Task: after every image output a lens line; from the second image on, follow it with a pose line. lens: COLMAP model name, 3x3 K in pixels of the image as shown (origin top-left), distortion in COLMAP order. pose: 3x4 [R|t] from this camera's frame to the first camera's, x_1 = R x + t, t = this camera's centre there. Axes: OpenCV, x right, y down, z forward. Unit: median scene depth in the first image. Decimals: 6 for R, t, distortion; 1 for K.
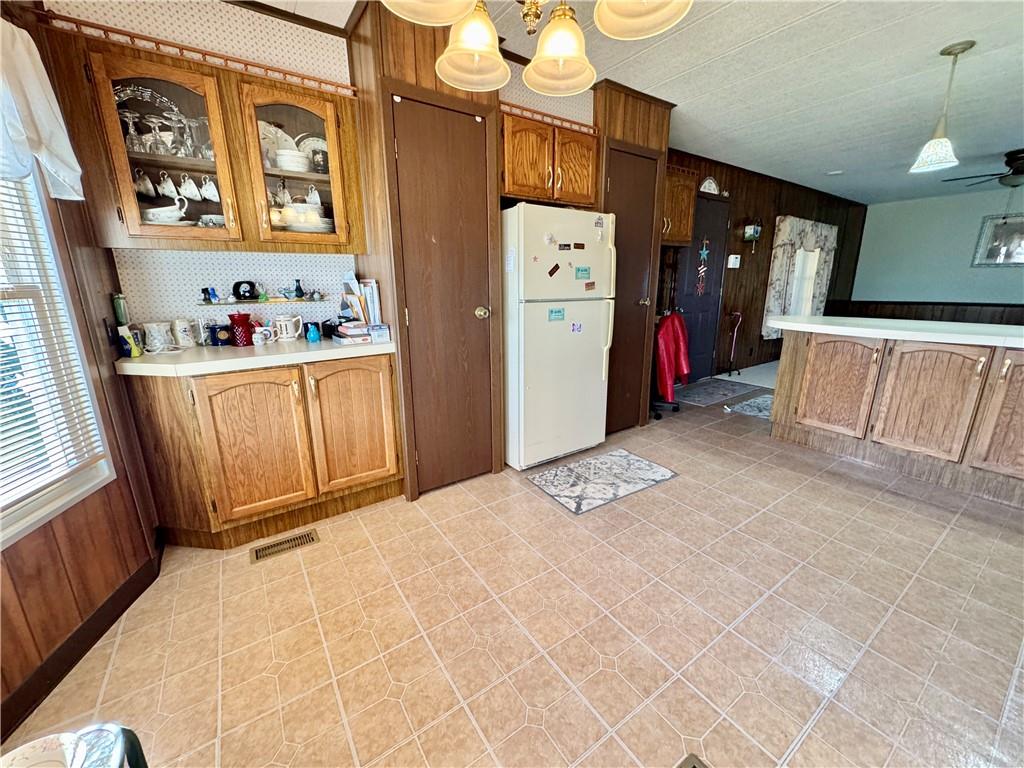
lens RADIAL K [[407.7, 0, 510.7], [0, 407.7, 383.1], [0, 0, 1]] dist [-0.003026, -0.000004]
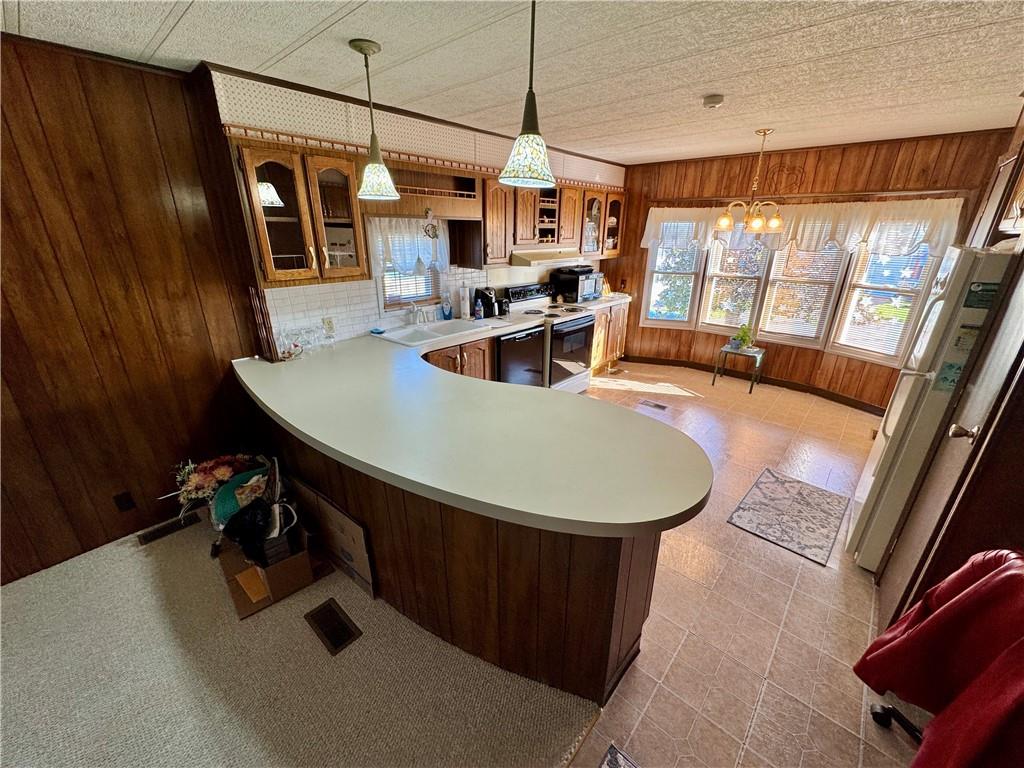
lens RADIAL K [[407.7, 0, 510.7], [0, 407.7, 383.1], [0, 0, 1]] dist [-0.003026, -0.000004]
pose [[-0.971888, 0.082861, -0.220383, 1.123466], [-0.058047, 0.822807, 0.565348, -0.575960], [0.228178, 0.562247, -0.794866, 1.497725]]
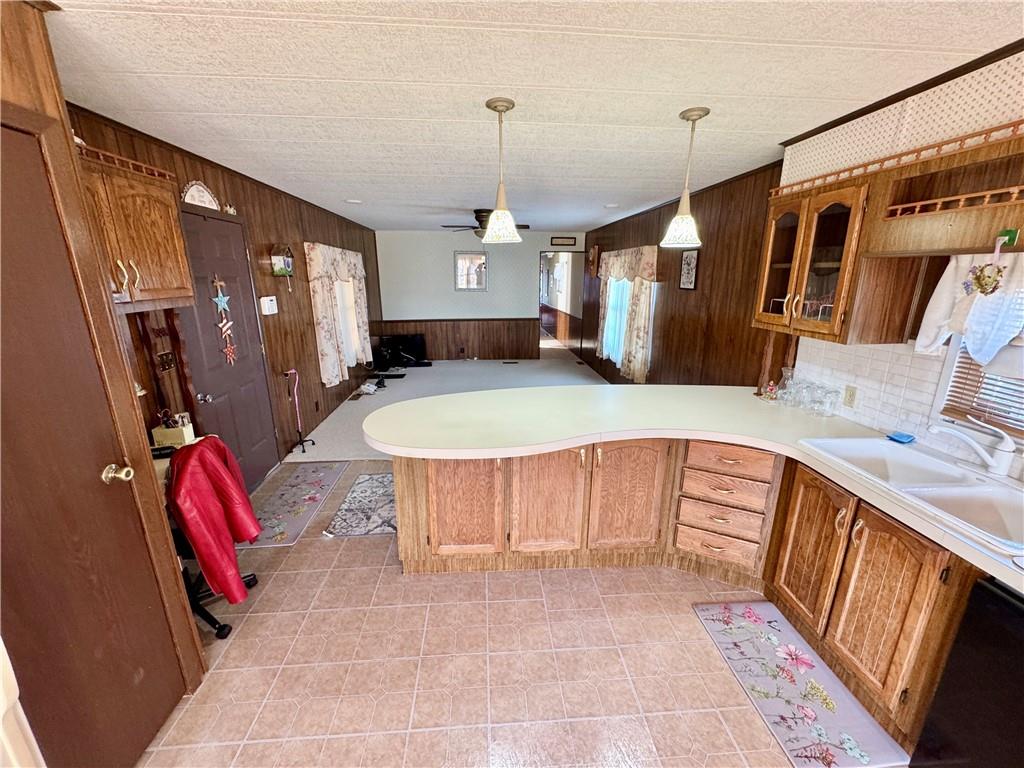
lens RADIAL K [[407.7, 0, 510.7], [0, 407.7, 383.1], [0, 0, 1]] dist [-0.003026, -0.000004]
pose [[0.503326, -0.216216, 0.836609, 0.248203], [0.205676, 0.970340, 0.127038, -0.321272], [-0.839262, 0.108129, 0.532867, 0.515461]]
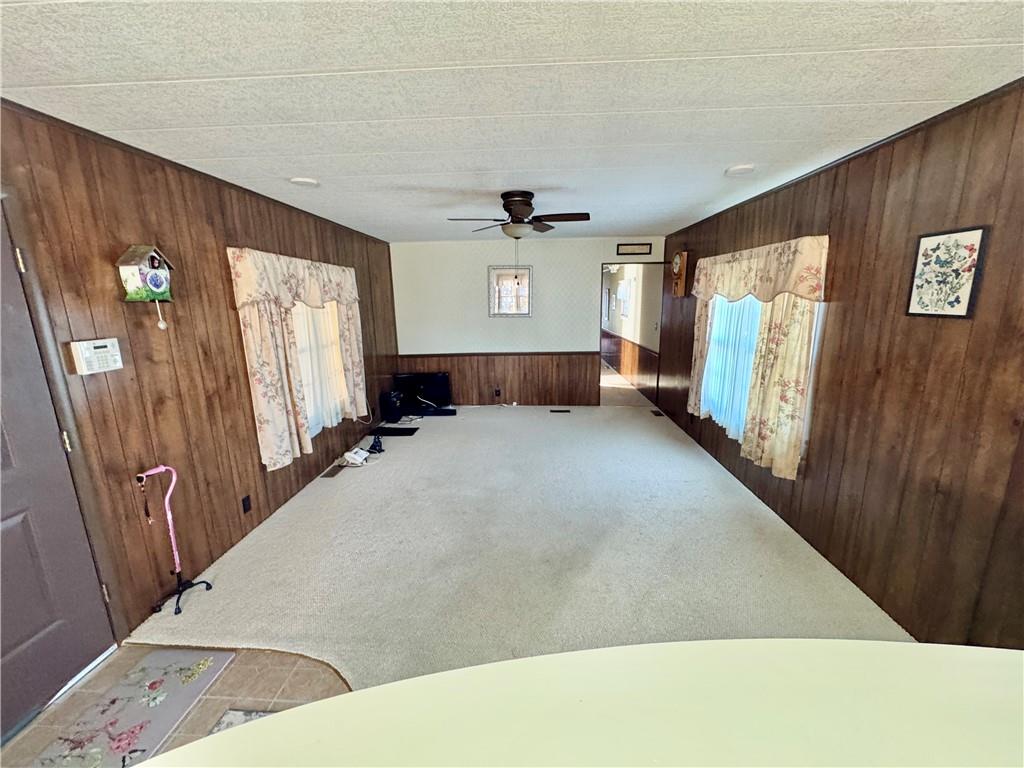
lens RADIAL K [[407.7, 0, 510.7], [0, 407.7, 383.1], [0, 0, 1]] dist [-0.003026, -0.000004]
pose [[0.612911, -0.166433, 0.772425, 0.932335], [0.202953, 0.977928, 0.049672, -0.406645], [-0.763643, 0.126322, 0.633160, 0.877346]]
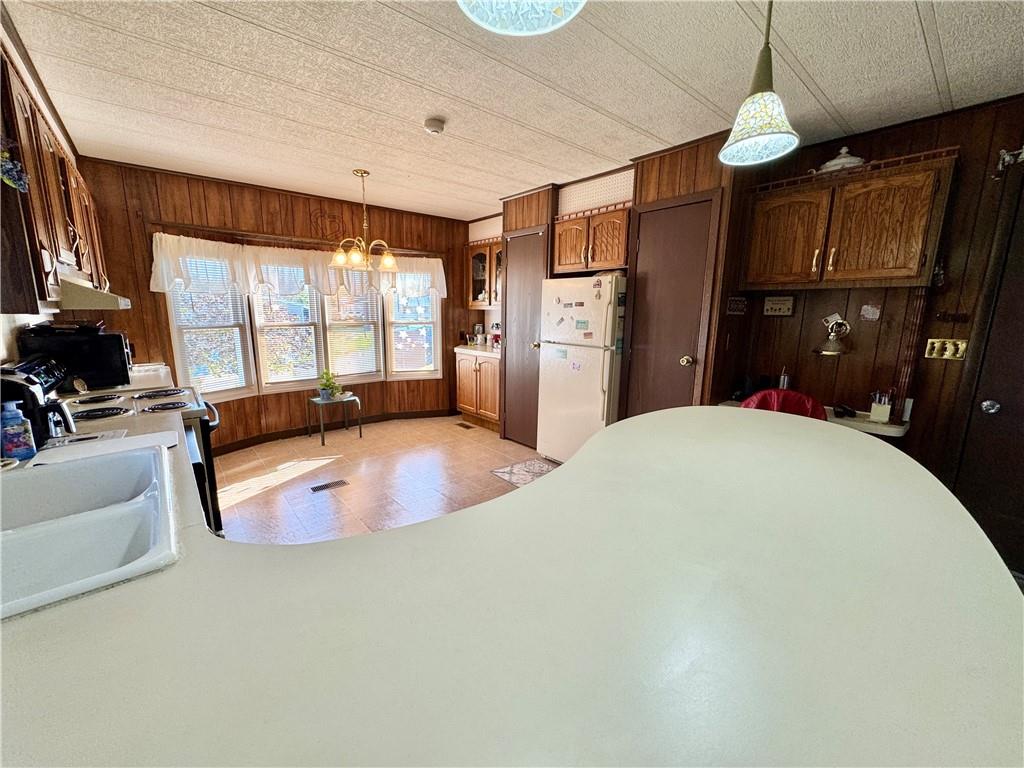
lens RADIAL K [[407.7, 0, 510.7], [0, 407.7, 383.1], [0, 0, 1]] dist [-0.003026, -0.000004]
pose [[0.100659, 0.189521, -0.976703, 1.425390], [-0.251988, 0.954537, 0.159250, -0.244310], [0.962481, 0.230088, 0.143840, 0.651166]]
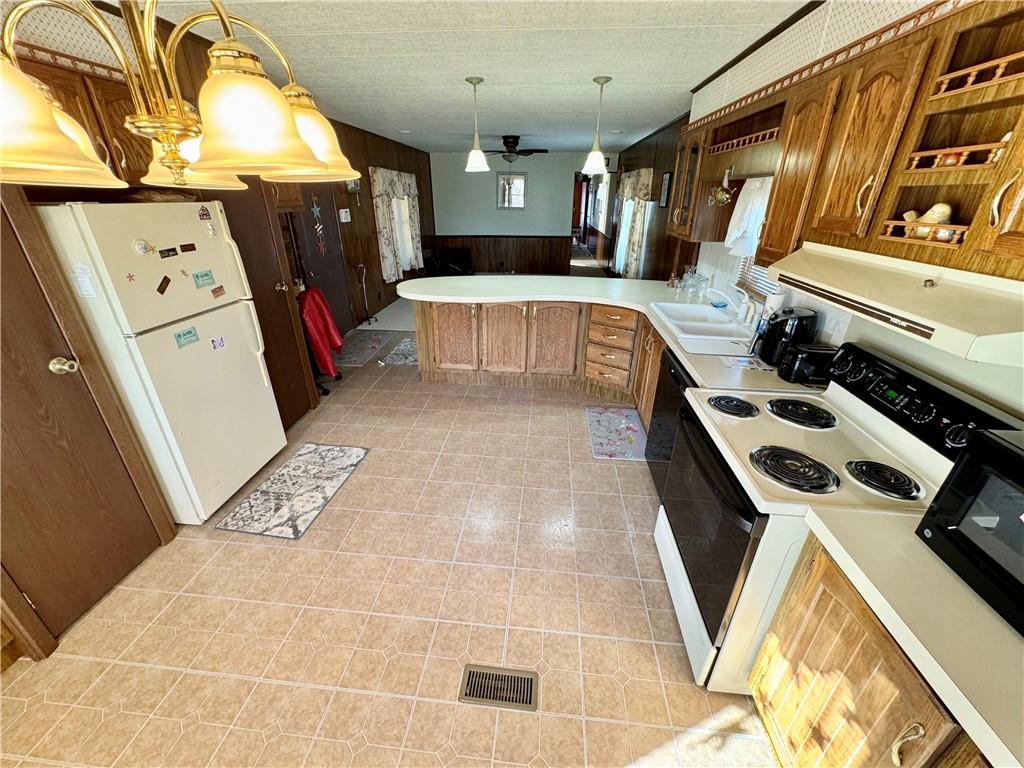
lens RADIAL K [[407.7, 0, 510.7], [0, 407.7, 383.1], [0, 0, 1]] dist [-0.003026, -0.000004]
pose [[0.640380, -0.312554, 0.701587, -0.070870], [0.175892, 0.948858, 0.262164, -0.177332], [-0.747647, -0.044481, 0.662605, -0.024745]]
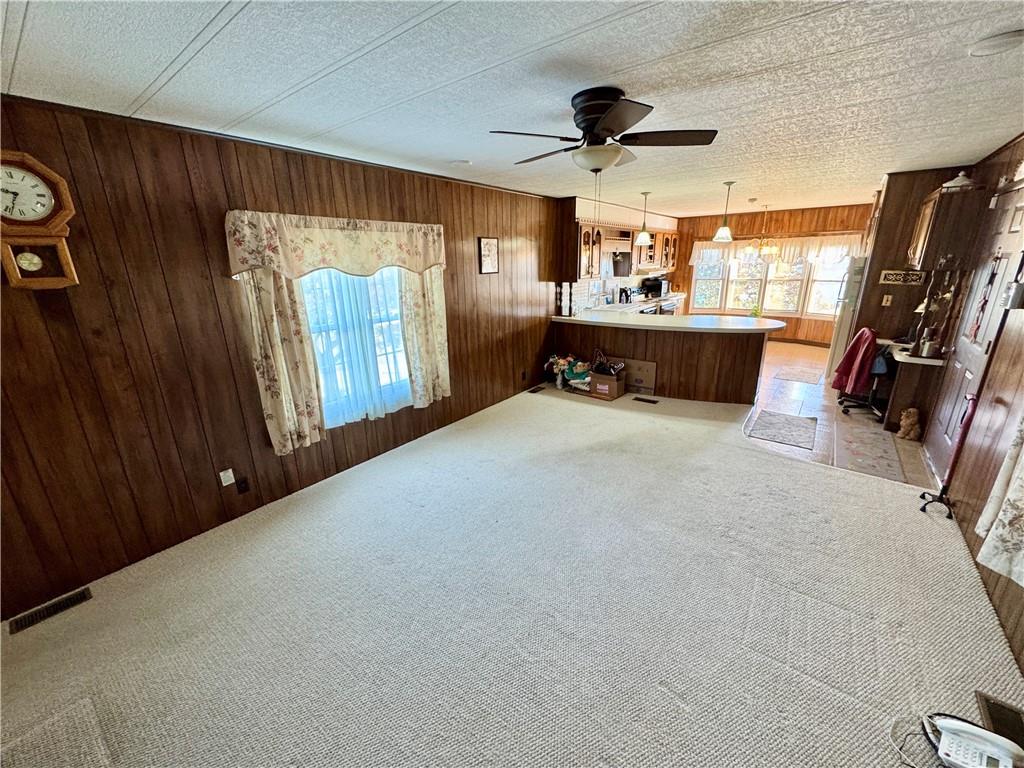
lens RADIAL K [[407.7, 0, 510.7], [0, 407.7, 383.1], [0, 0, 1]] dist [-0.003026, -0.000004]
pose [[-0.952456, 0.114949, -0.282160, 2.439433], [-0.046433, 0.860516, 0.507302, -0.818877], [0.301117, 0.496285, -0.814267, 2.426407]]
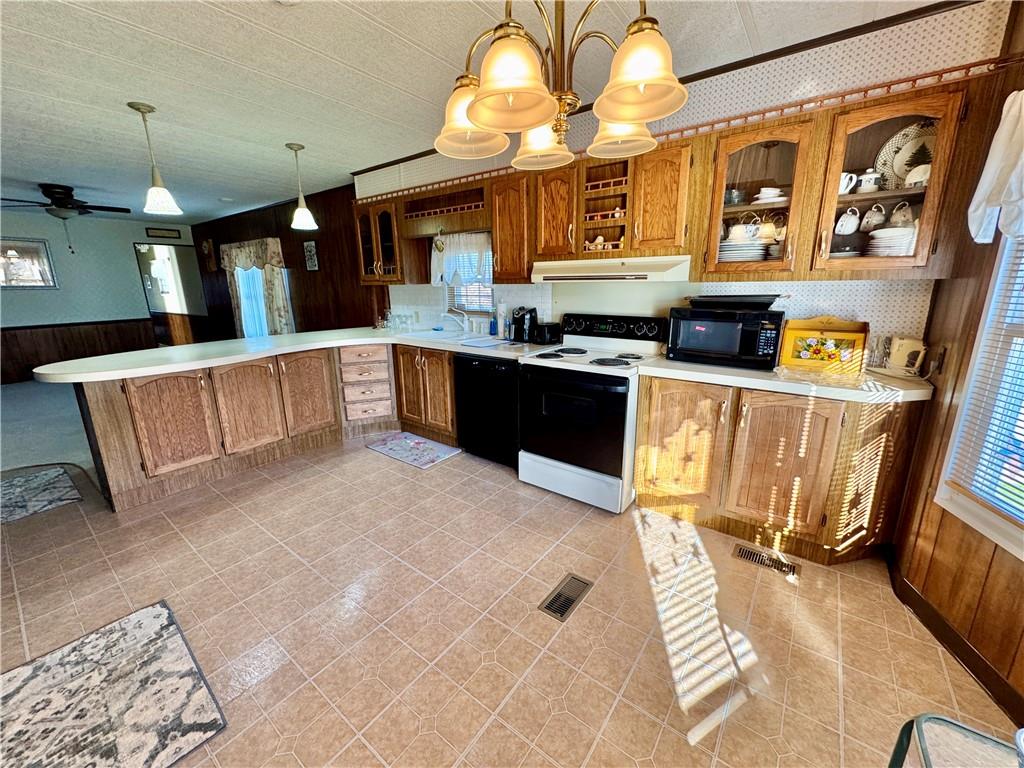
lens RADIAL K [[407.7, 0, 510.7], [0, 407.7, 383.1], [0, 0, 1]] dist [-0.003026, -0.000004]
pose [[-0.318926, -0.218325, 0.922291, -0.353345], [0.246545, 0.920496, 0.303155, -0.190151], [-0.915151, 0.324070, -0.239743, 0.507159]]
